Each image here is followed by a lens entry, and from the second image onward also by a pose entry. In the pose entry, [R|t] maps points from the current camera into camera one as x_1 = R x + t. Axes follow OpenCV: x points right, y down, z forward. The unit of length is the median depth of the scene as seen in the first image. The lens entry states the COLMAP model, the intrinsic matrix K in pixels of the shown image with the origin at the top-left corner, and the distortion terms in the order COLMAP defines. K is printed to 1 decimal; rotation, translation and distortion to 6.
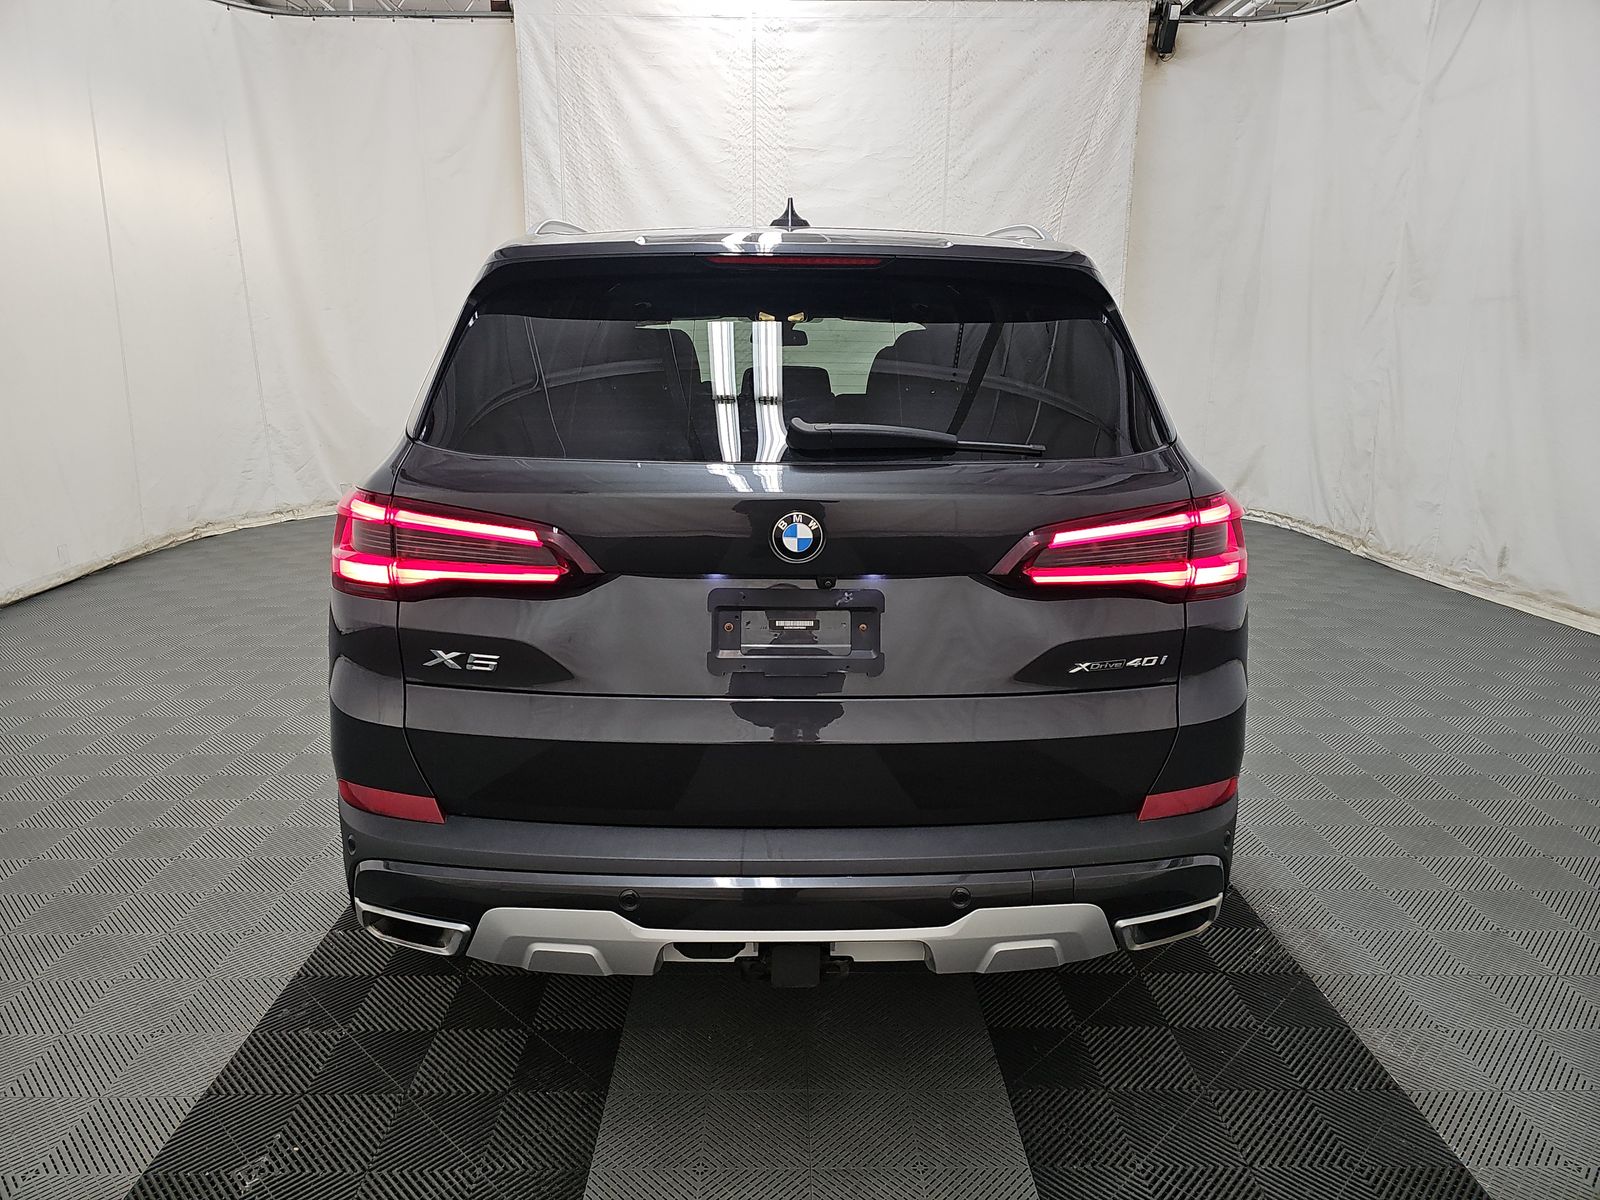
lens RADIAL K [[1043.7, 0, 779.7], [0, 1043.7, 607.0], [0, 0, 1]] dist [0.033034, -0.036015]
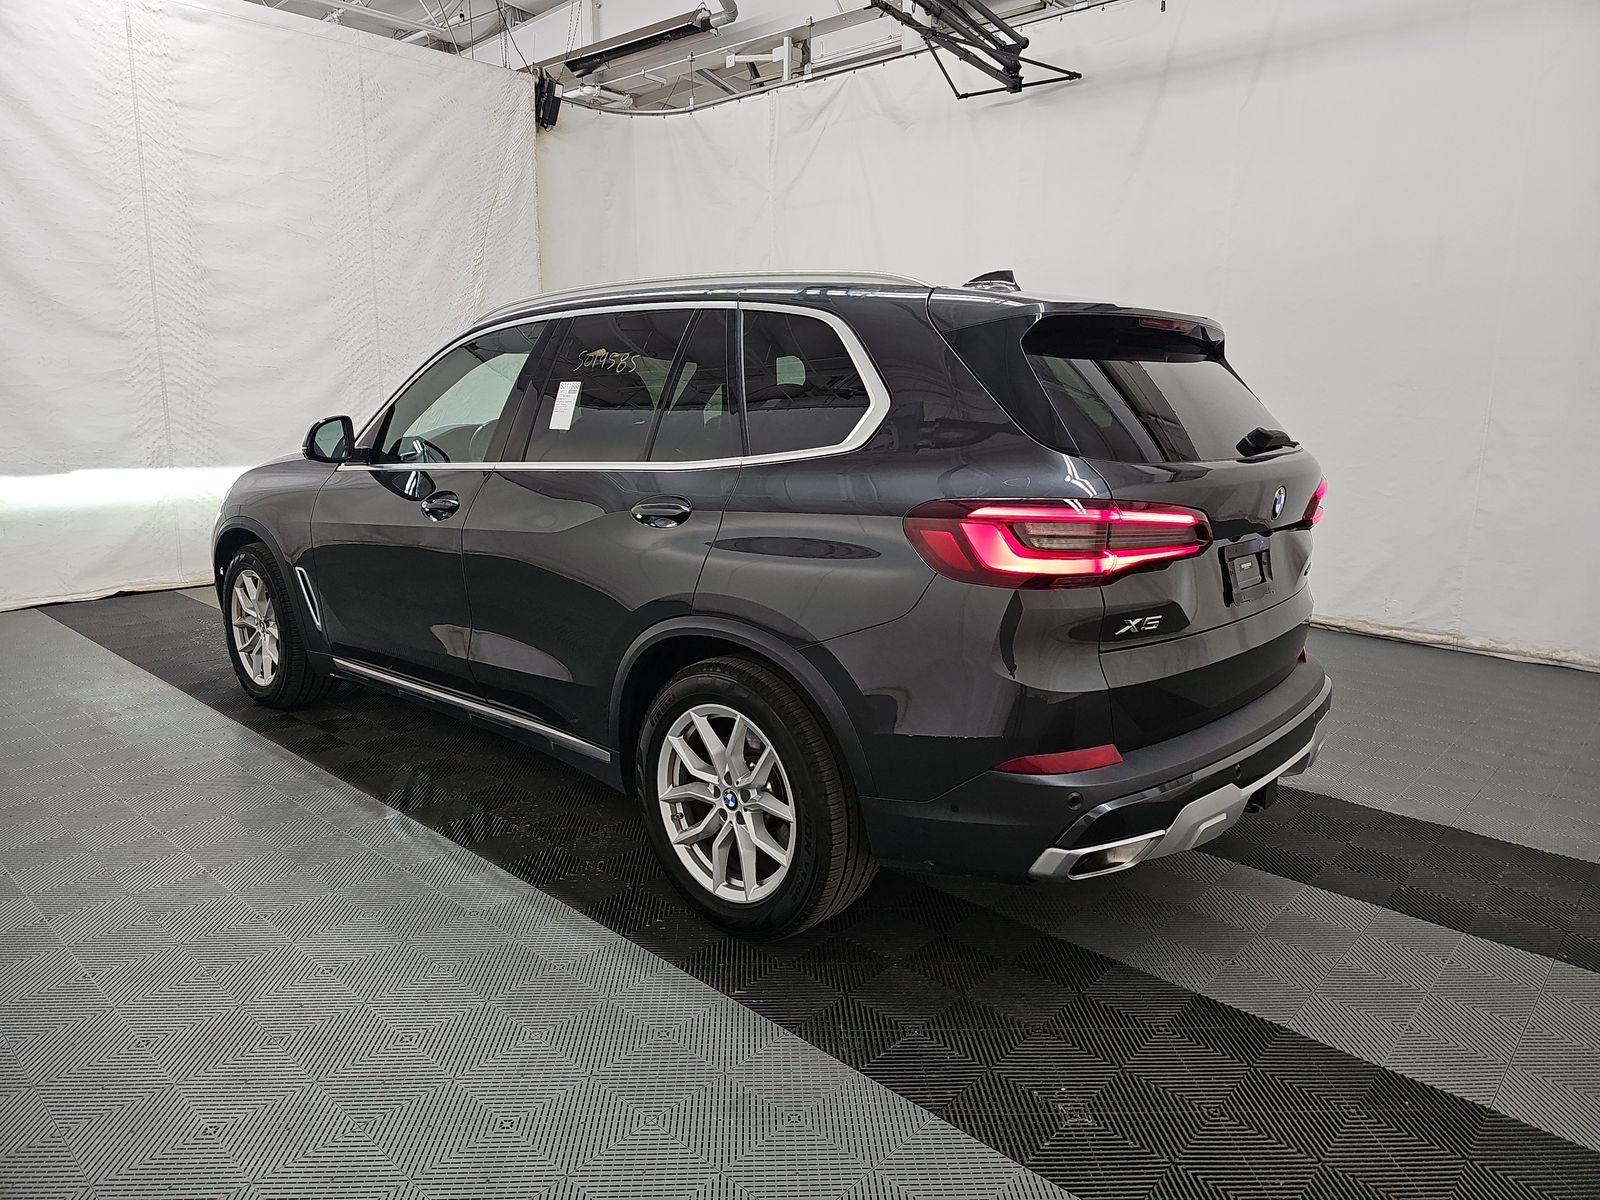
lens RADIAL K [[1043.7, 0, 779.7], [0, 1043.7, 607.0], [0, 0, 1]] dist [0.033034, -0.036015]
pose [[0.686931, -0.140734, 0.712965, -0.328956], [0.165557, 0.985578, 0.035034, -0.019046], [-0.707613, 0.093971, 0.700324, 0.090669]]
